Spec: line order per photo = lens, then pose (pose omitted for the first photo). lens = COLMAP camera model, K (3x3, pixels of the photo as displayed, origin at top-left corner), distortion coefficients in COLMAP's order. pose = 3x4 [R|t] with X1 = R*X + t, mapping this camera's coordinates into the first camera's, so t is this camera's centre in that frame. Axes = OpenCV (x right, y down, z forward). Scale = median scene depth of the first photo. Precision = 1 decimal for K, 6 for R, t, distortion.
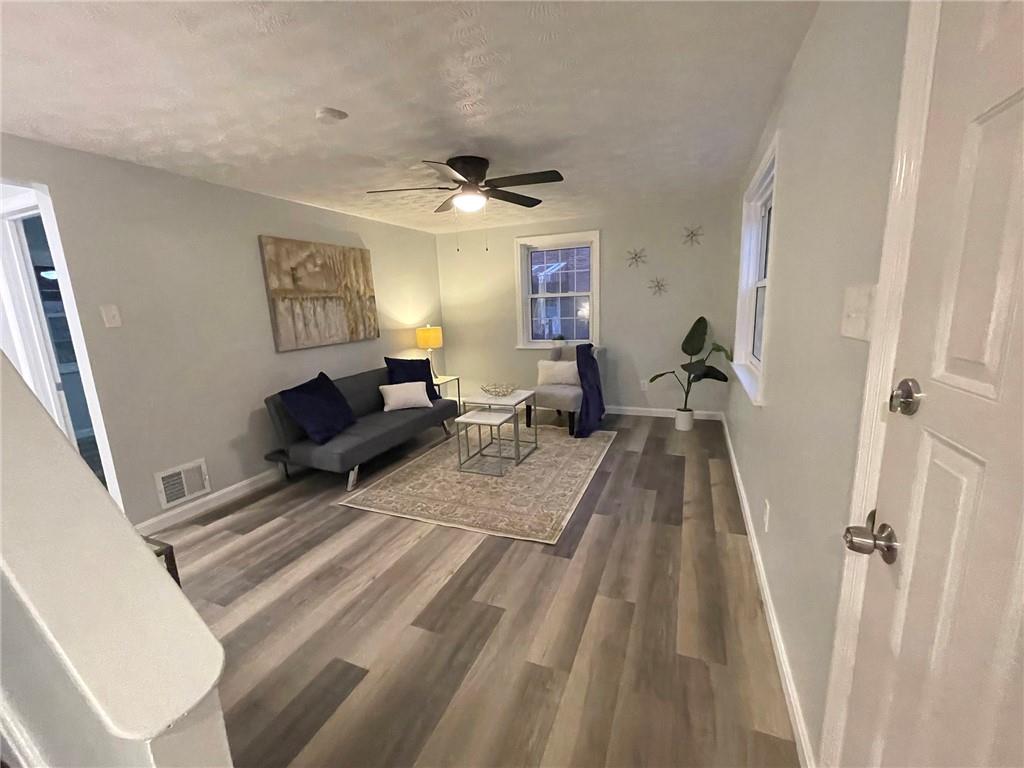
lens RADIAL K [[413.9, 0, 513.3], [0, 413.9, 383.4], [0, 0, 1]] dist [0.003257, 0.000151]
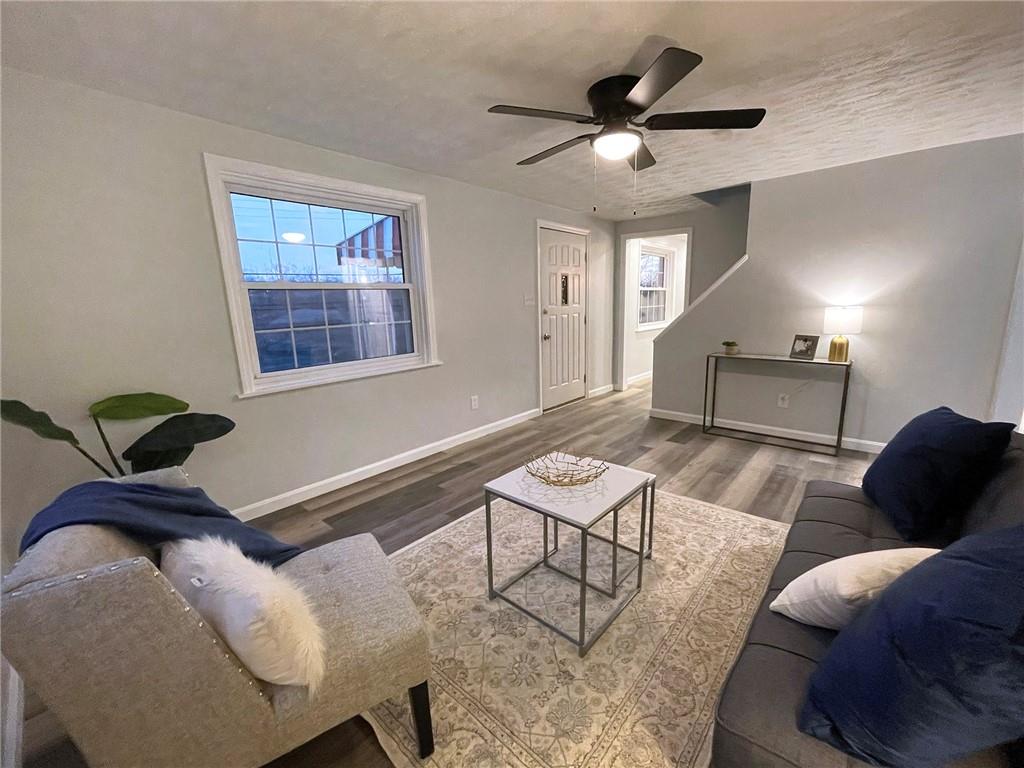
lens RADIAL K [[413.9, 0, 511.9], [0, 413.9, 383.6], [0, 0, 1]] dist [0.003257, 0.000151]
pose [[-0.943263, 0.000956, 0.332047, -0.214524], [0.127030, 0.924964, 0.358197, -0.415224], [-0.306789, 0.380053, -0.872605, 2.292678]]
